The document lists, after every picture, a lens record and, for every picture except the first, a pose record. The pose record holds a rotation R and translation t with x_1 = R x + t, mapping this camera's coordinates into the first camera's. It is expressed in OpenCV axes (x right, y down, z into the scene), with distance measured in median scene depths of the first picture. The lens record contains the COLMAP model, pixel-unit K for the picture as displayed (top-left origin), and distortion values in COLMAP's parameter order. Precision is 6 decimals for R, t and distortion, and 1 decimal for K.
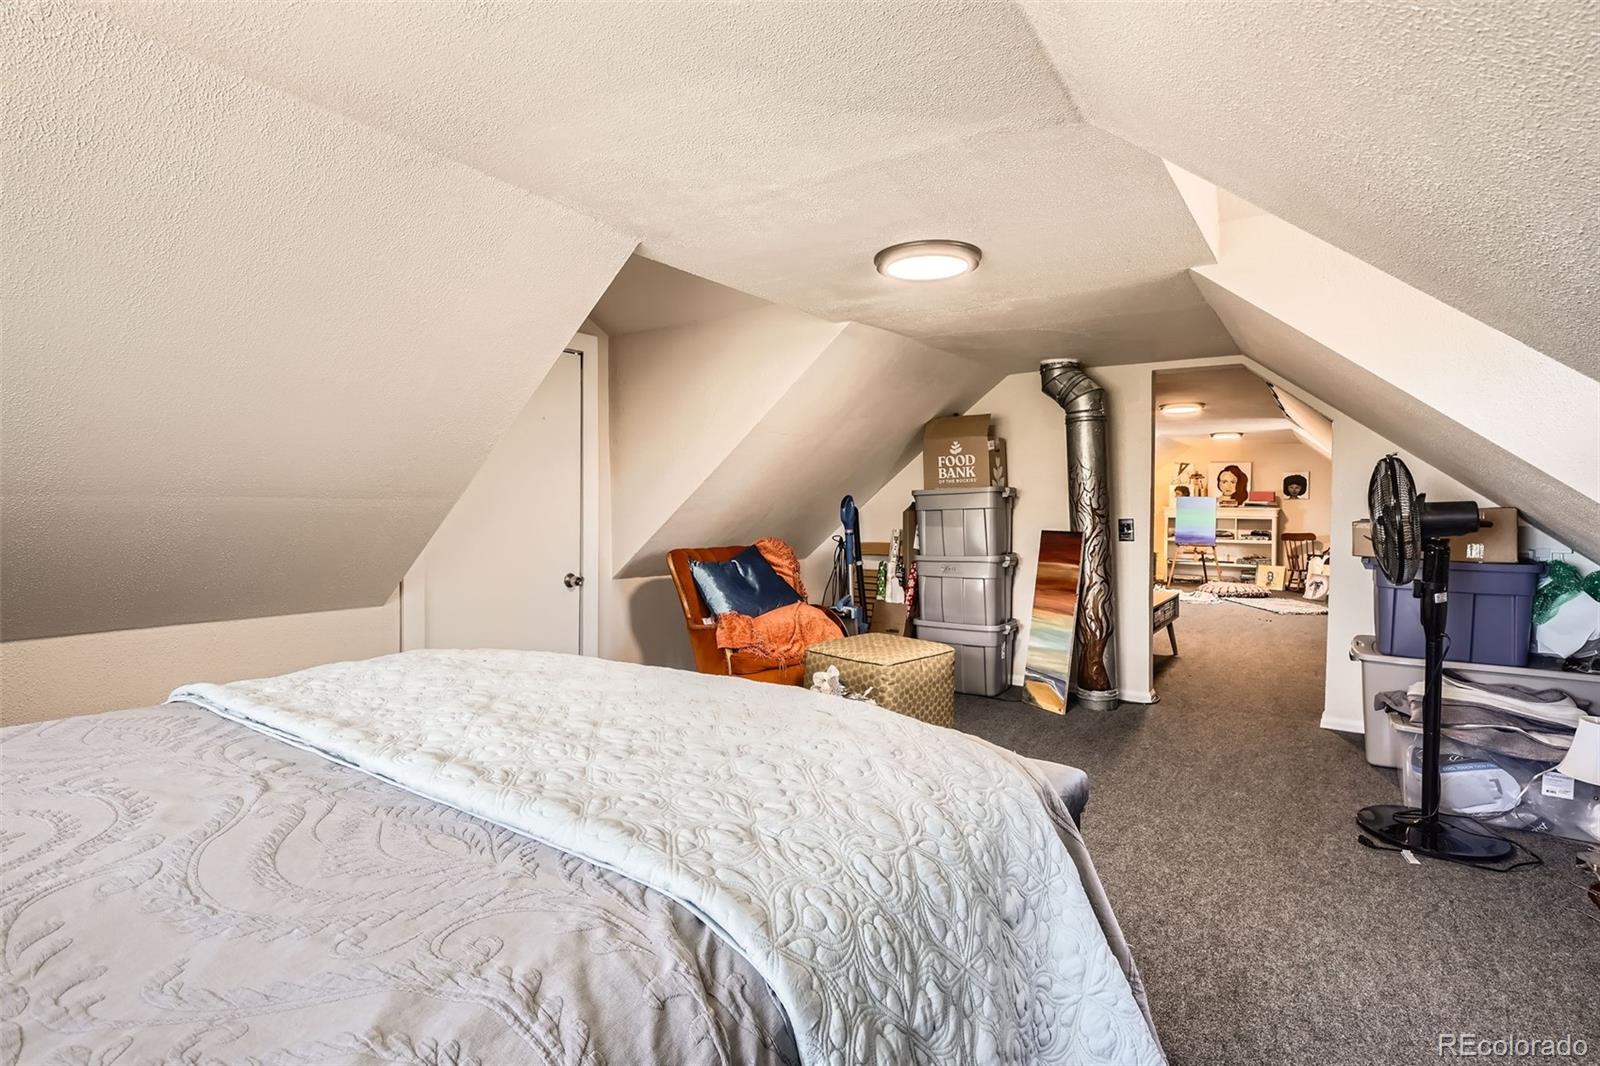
lens RADIAL K [[769.9, 0, 809.4], [0, 769.9, 523.4], [0, 0, 1]] dist [-0.001056, 0.000930]
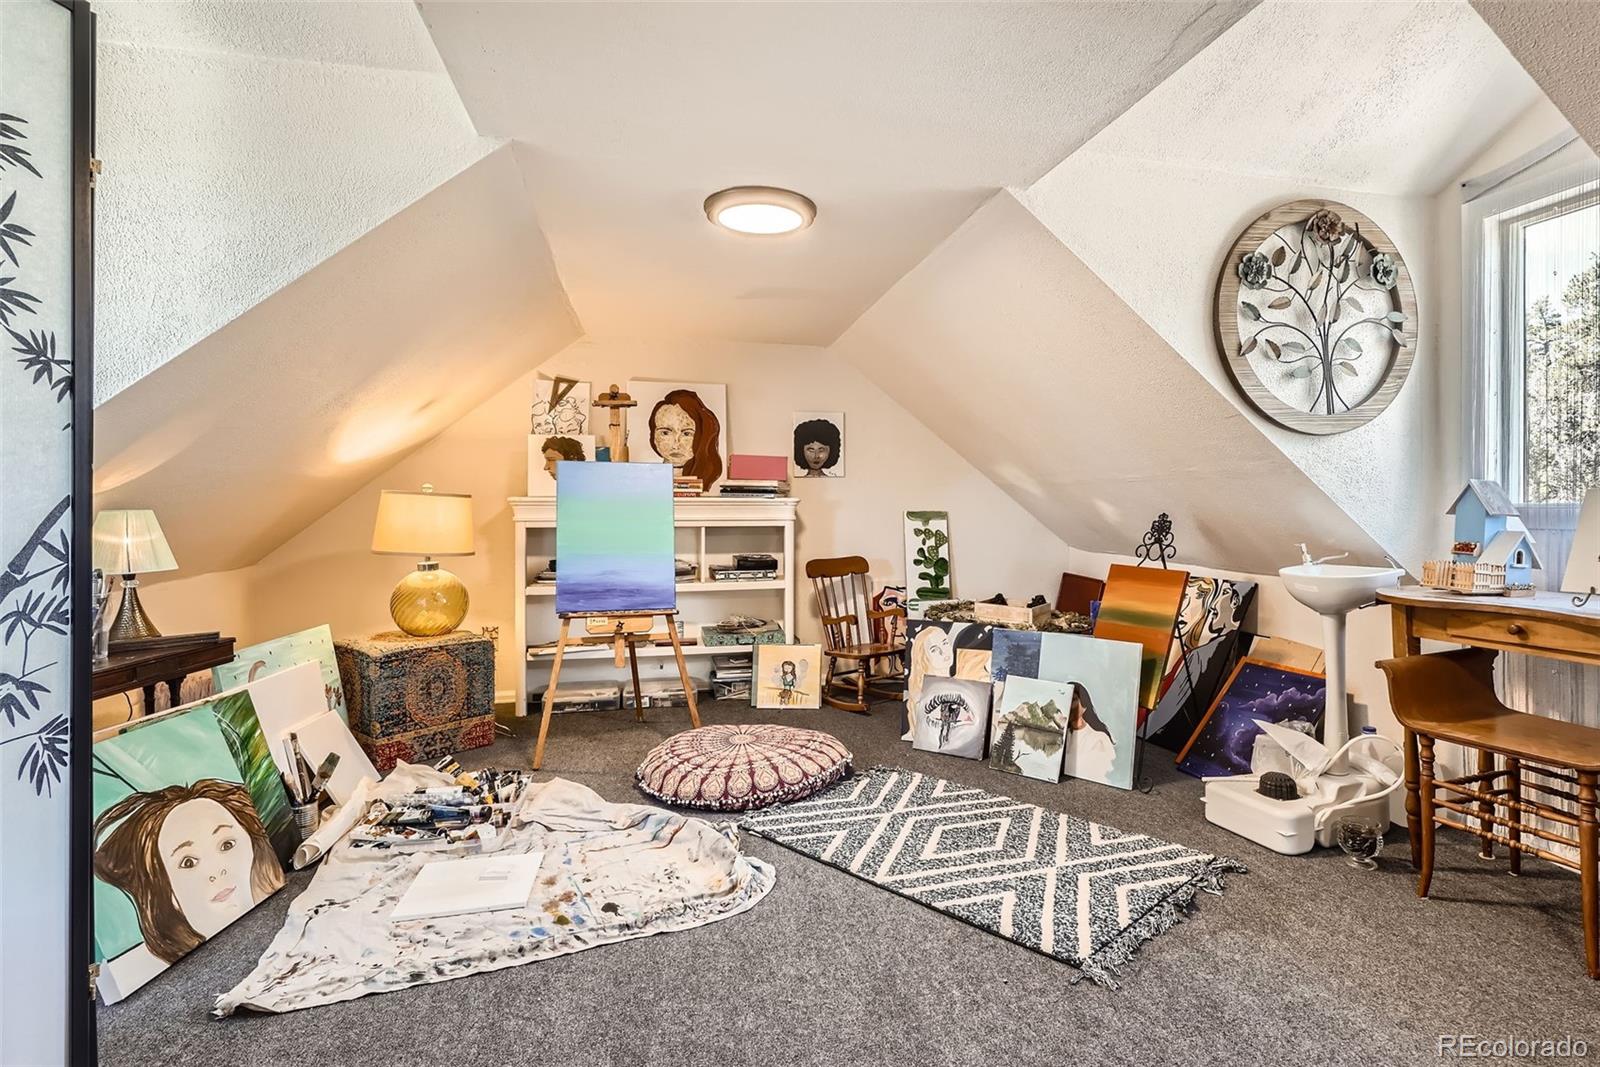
lens RADIAL K [[769.9, 0, 810.9], [0, 769.9, 525.7], [0, 0, 1]] dist [-0.001056, 0.000930]
pose [[0.692091, -0.018688, 0.721569, 0.319985], [0.026026, 0.999661, 0.000928, -0.005253], [-0.721341, 0.018138, 0.692342, 0.702560]]
